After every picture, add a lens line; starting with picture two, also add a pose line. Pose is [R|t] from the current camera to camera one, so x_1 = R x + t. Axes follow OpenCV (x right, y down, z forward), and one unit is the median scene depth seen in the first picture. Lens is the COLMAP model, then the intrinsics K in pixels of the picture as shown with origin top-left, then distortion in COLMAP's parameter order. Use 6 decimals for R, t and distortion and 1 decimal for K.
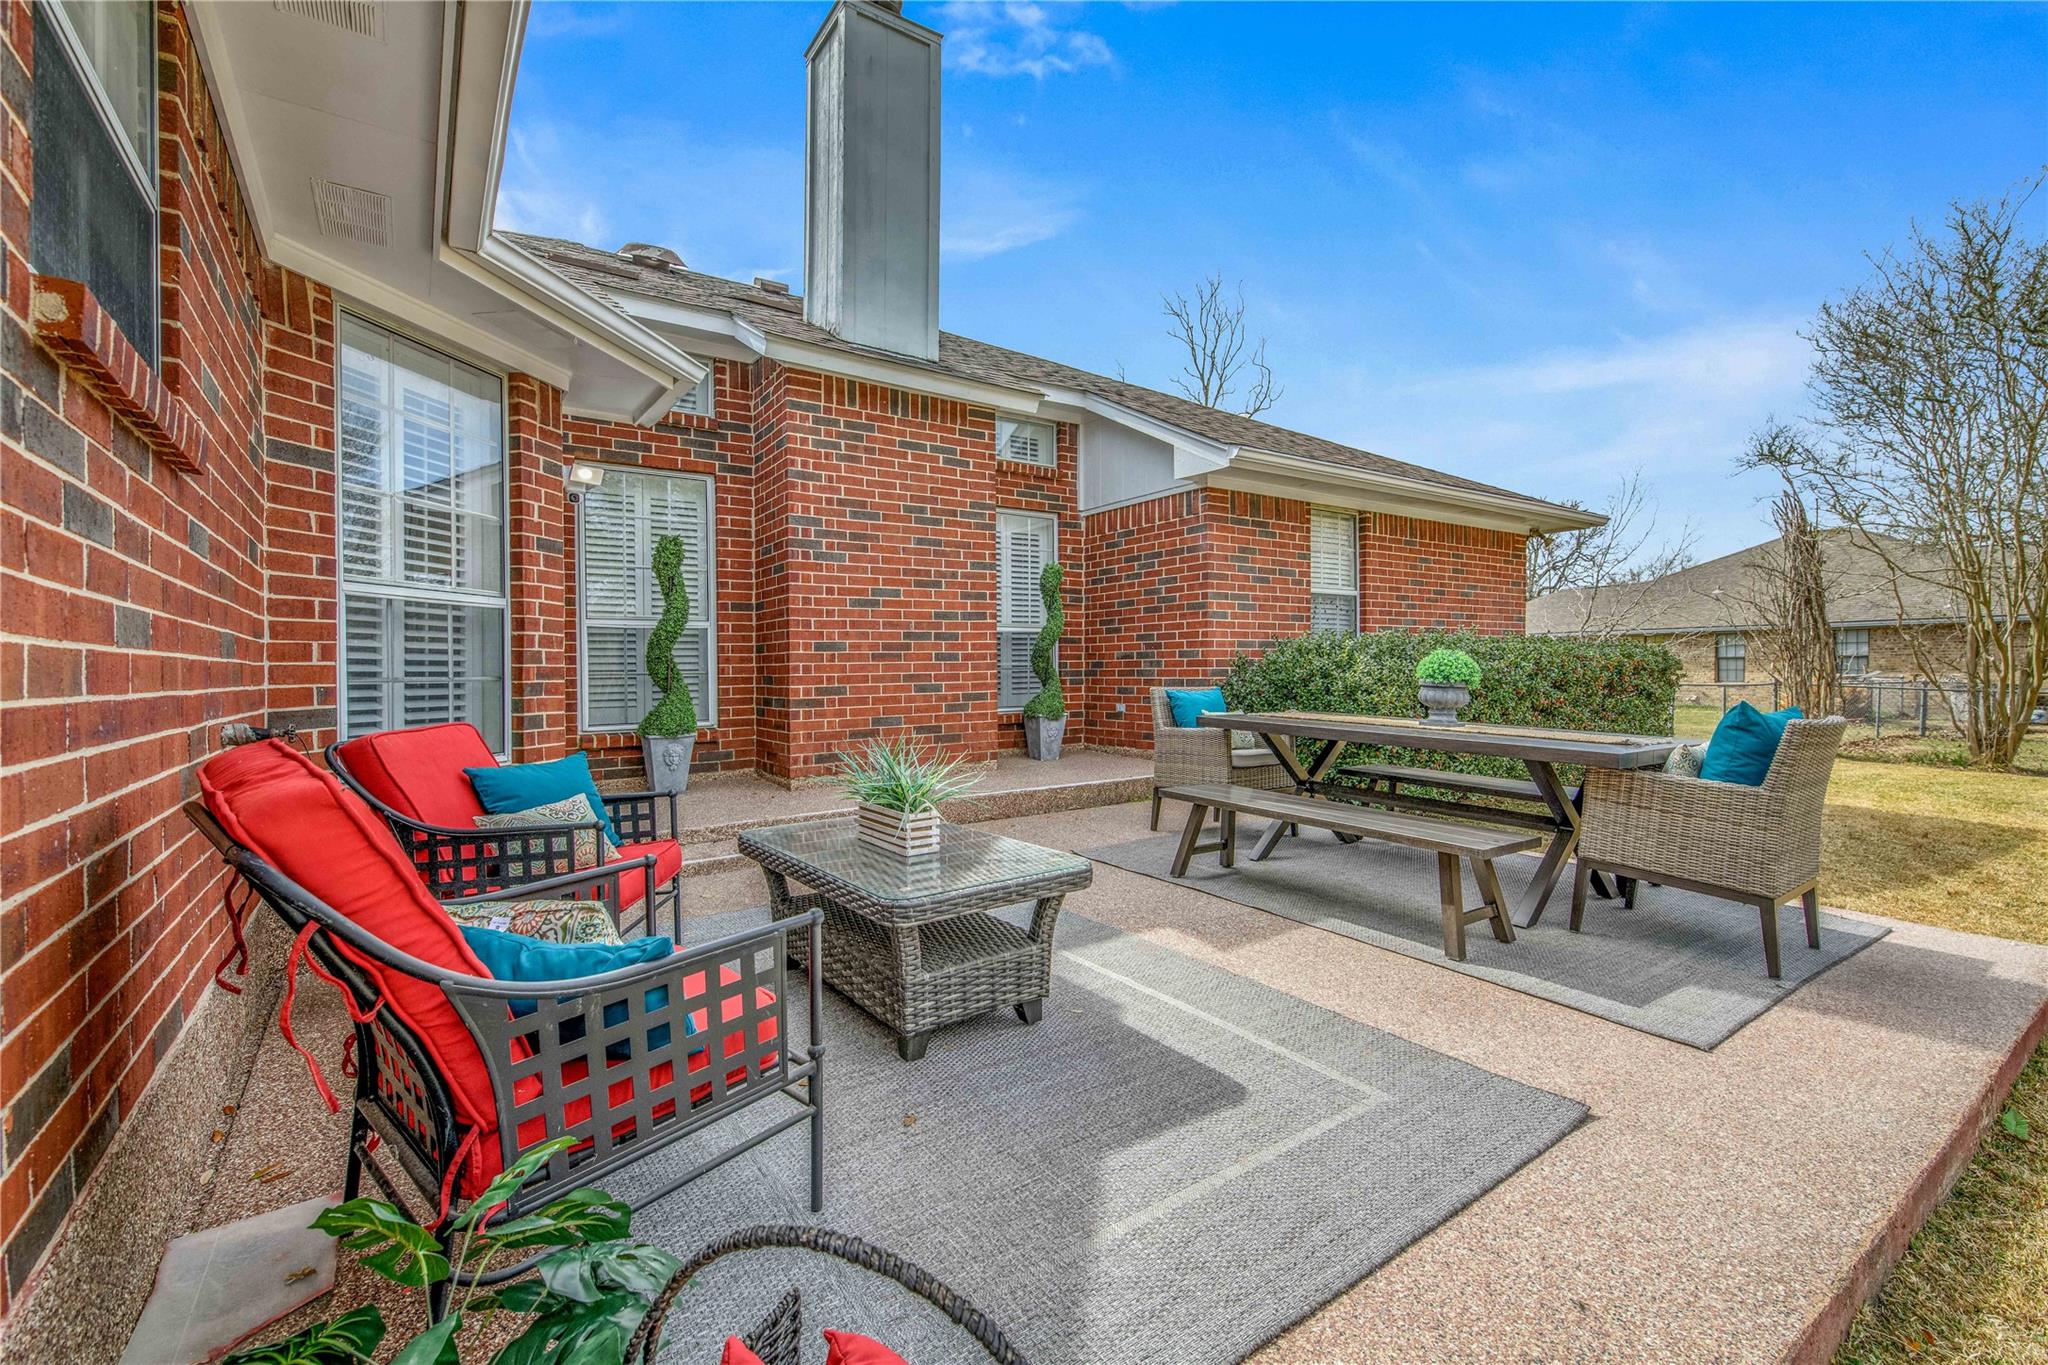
lens RADIAL K [[882.4, 0, 1016.1], [0, 882.4, 695.8], [0, 0, 1]] dist [-0.014346, -0.006048]
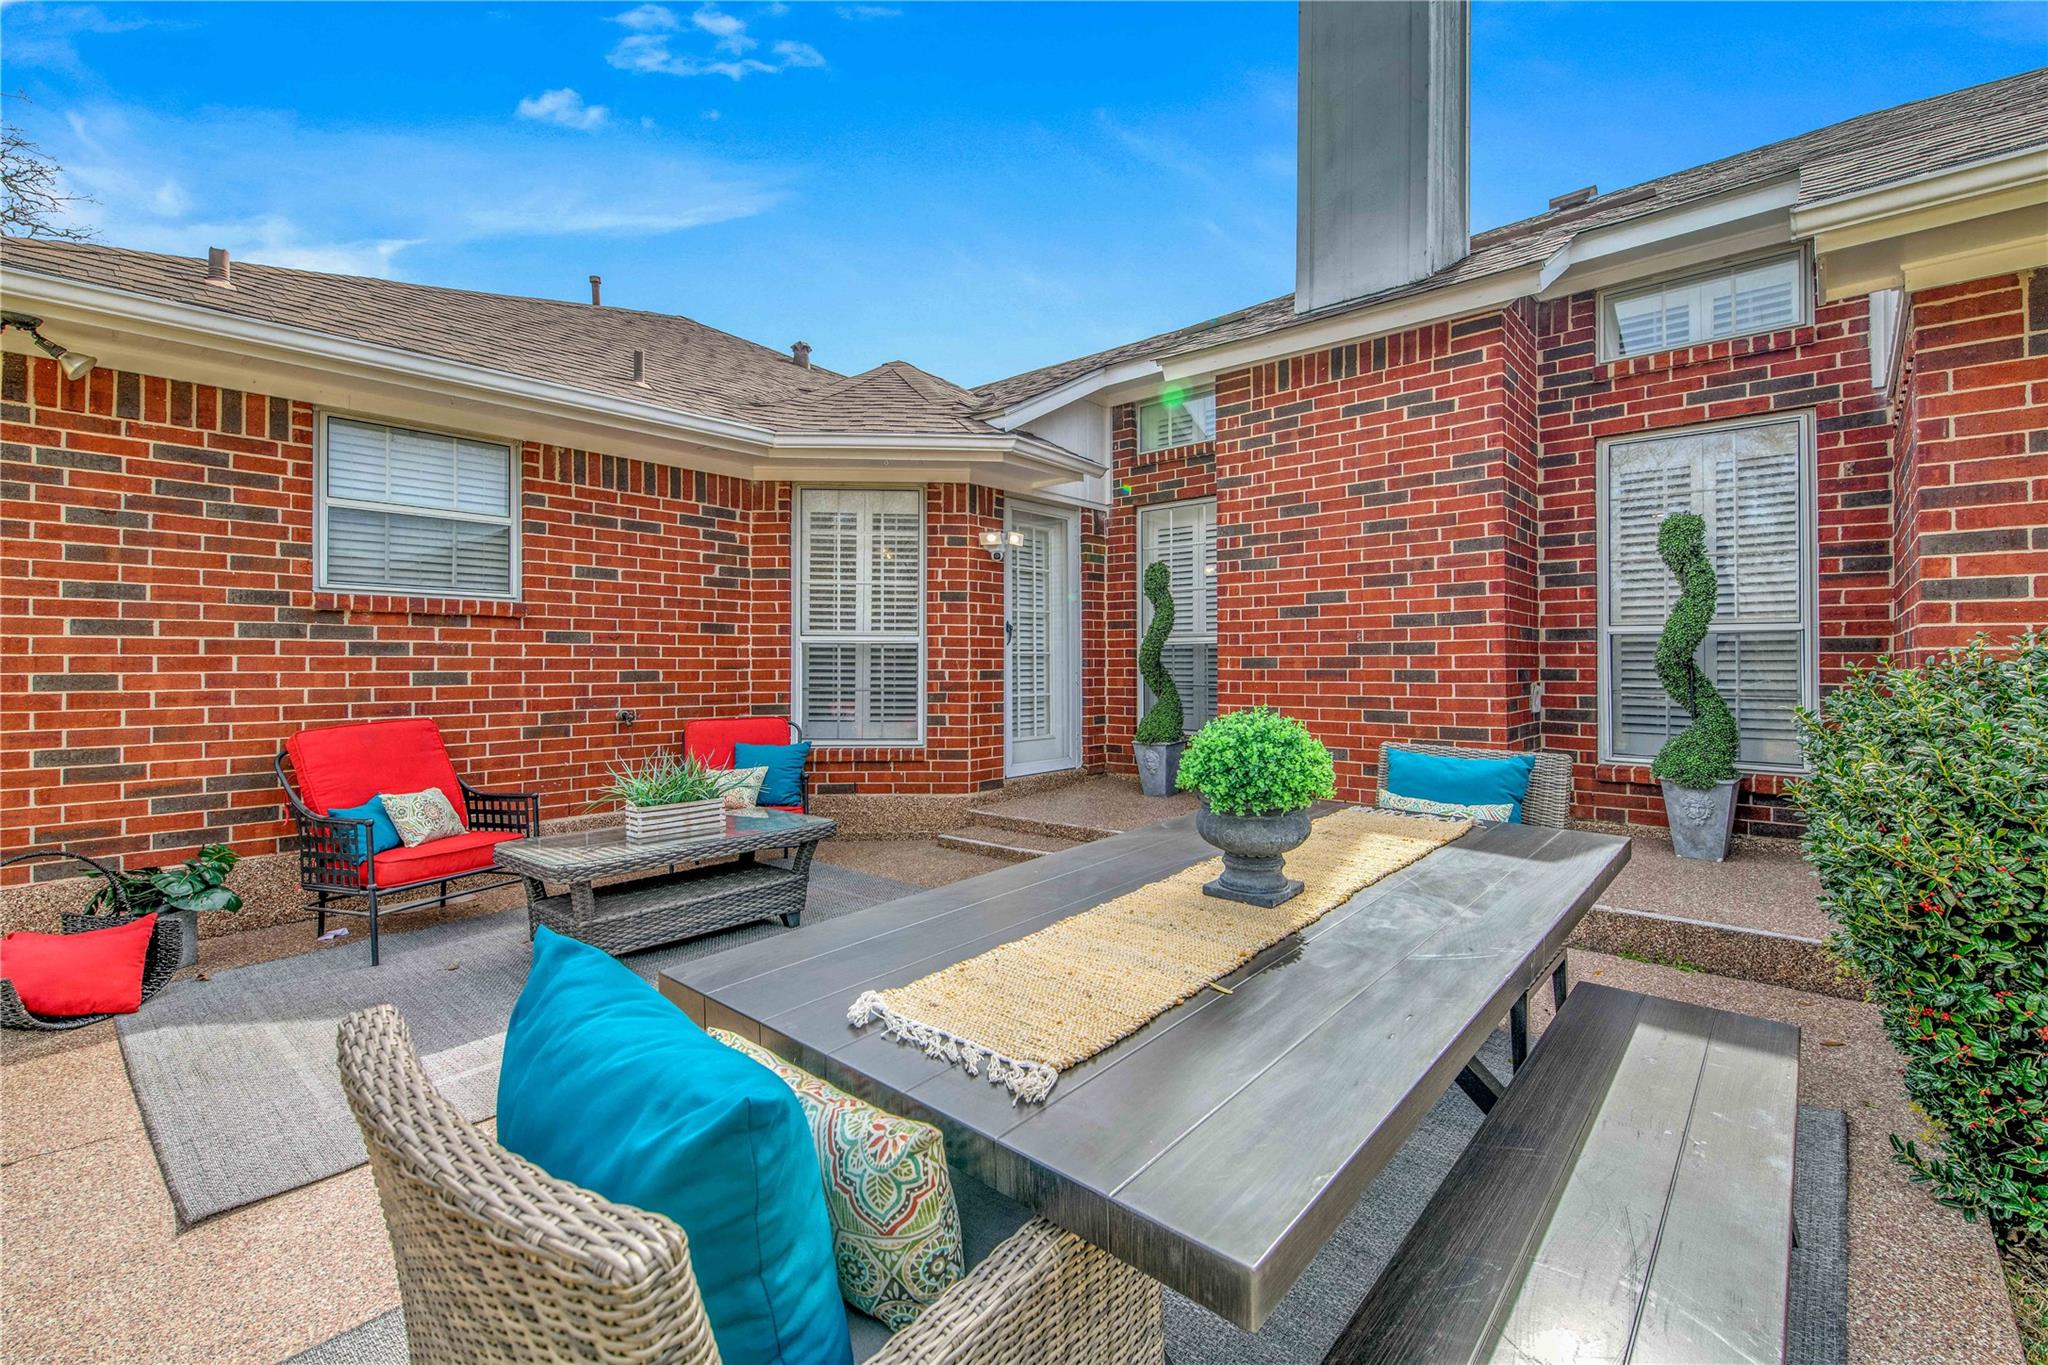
lens RADIAL K [[882.4, 0, 1026.8], [0, 882.4, 660.3], [0, 0, 1]] dist [-0.014346, -0.006048]
pose [[0.220878, 0.007319, -0.975274, 0.604756], [-0.031724, 0.999497, 0.000316, -0.050270], [0.974785, 0.030870, 0.220999, 0.556427]]
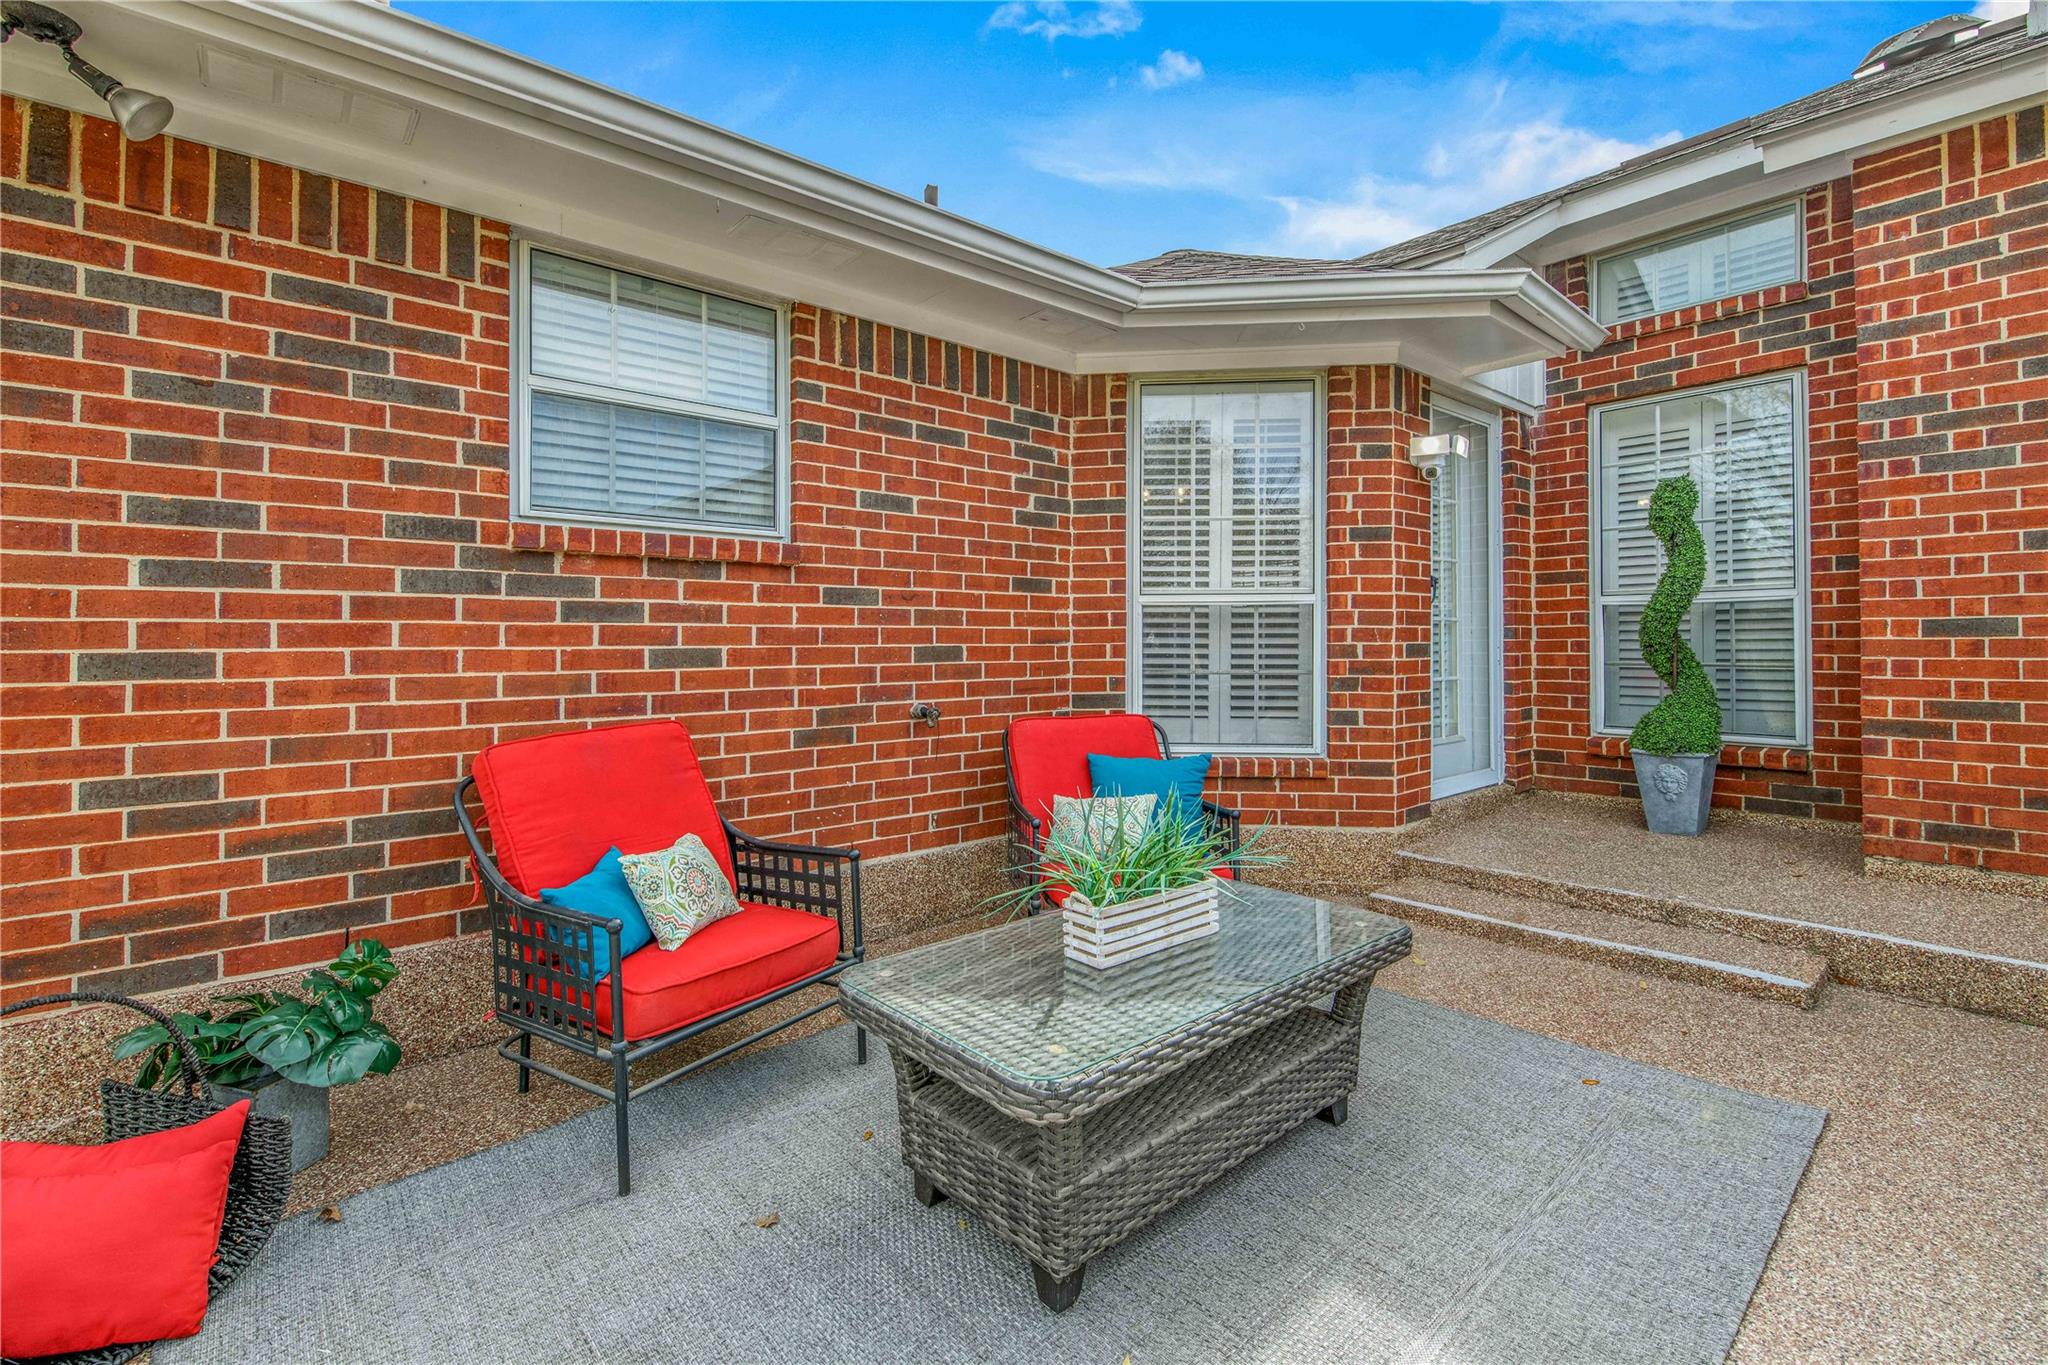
lens RADIAL K [[882.4, 0, 1014.3], [0, 882.4, 630.4], [0, 0, 1]] dist [-0.014346, -0.006048]
pose [[0.071222, -0.002976, -0.997456, 0.269185], [-0.025486, 0.999664, -0.004802, -0.036168], [0.997135, 0.025763, 0.071122, 0.381722]]
